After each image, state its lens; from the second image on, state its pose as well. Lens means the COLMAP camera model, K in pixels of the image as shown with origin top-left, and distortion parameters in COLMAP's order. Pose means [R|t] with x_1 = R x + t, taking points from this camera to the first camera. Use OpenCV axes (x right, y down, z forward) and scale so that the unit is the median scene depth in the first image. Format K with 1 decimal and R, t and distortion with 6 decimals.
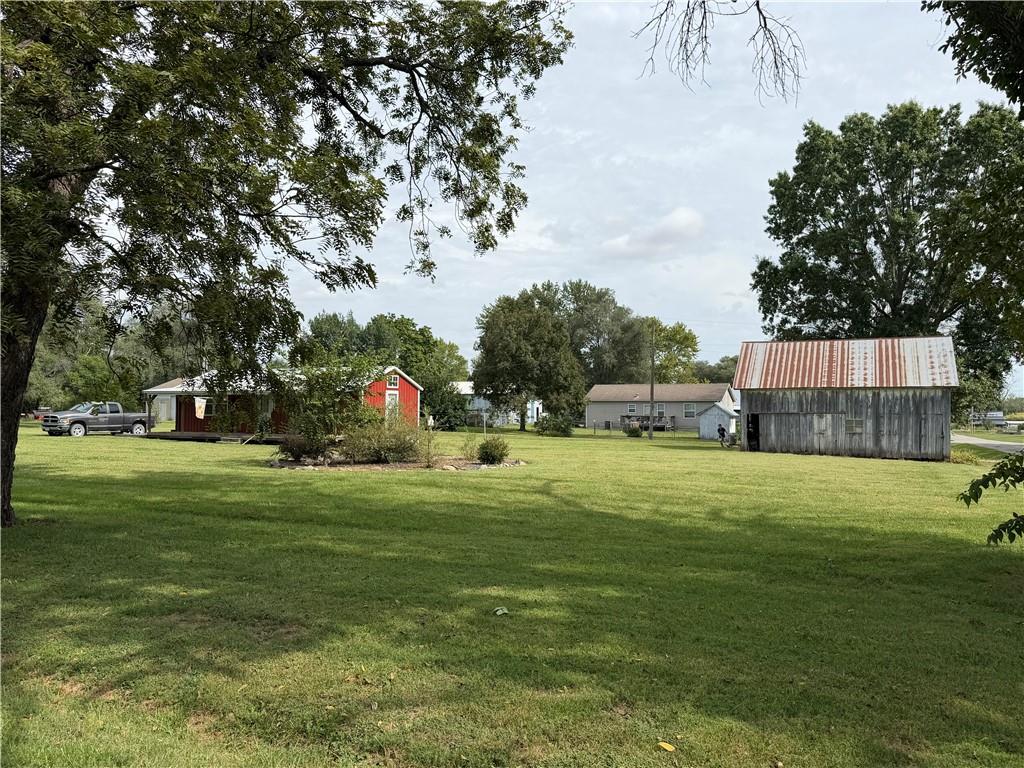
lens RADIAL K [[801.7, 0, 501.9], [0, 801.7, 374.4], [0, 0, 1]] dist [0.070818, -0.083352]
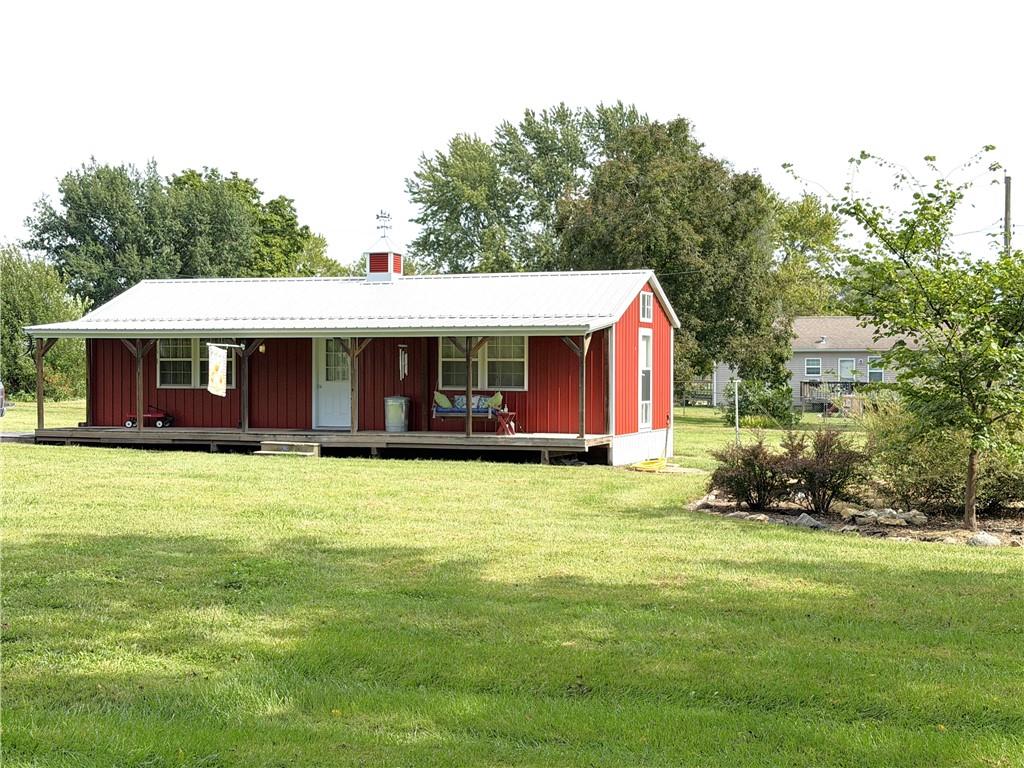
lens RADIAL K [[1529.4, 0, 497.2], [0, 1529.4, 379.9], [0, 0, 1]] dist [0.168368, 0.000000]
pose [[0.991225, -0.005080, 0.132090, -0.199513], [-0.001897, 0.998612, 0.052641, 0.003000], [-0.132174, -0.052429, 0.989839, 0.123536]]
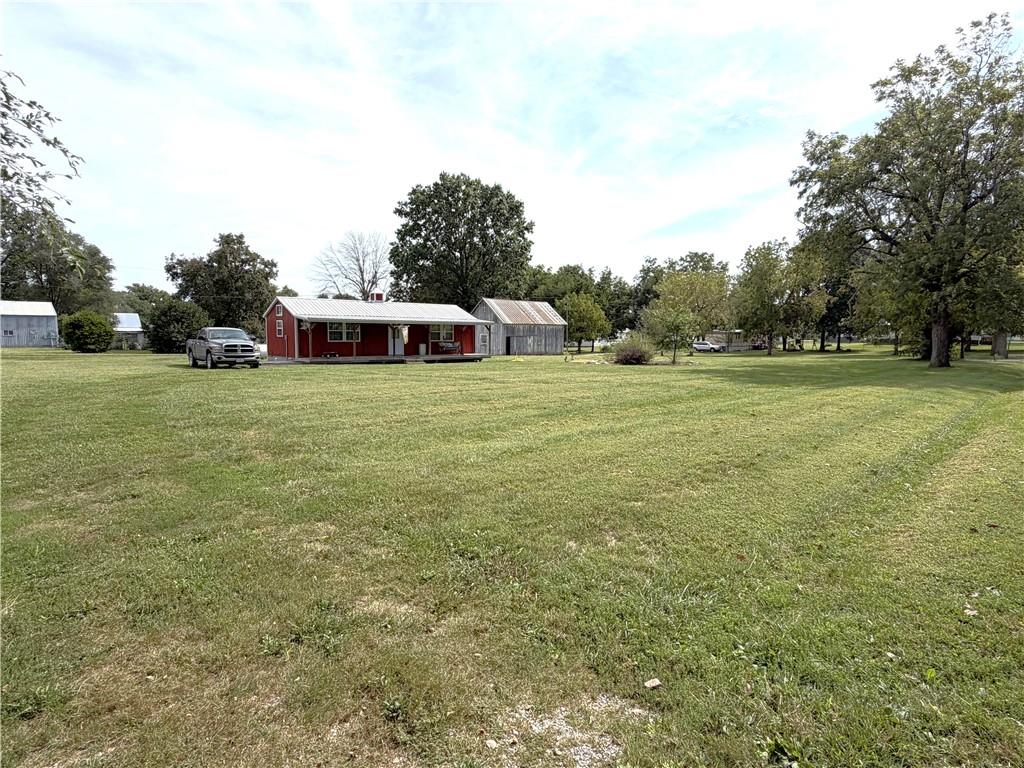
lens RADIAL K [[554.6, 0, 514.2], [0, 554.6, 393.5], [0, 0, 1]] dist [0.002044, -0.000885]
pose [[0.345783, -0.103034, 0.932640, -0.647563], [-0.047083, 0.990796, 0.126915, 0.009153], [-0.937132, -0.087797, 0.337749, 0.337458]]
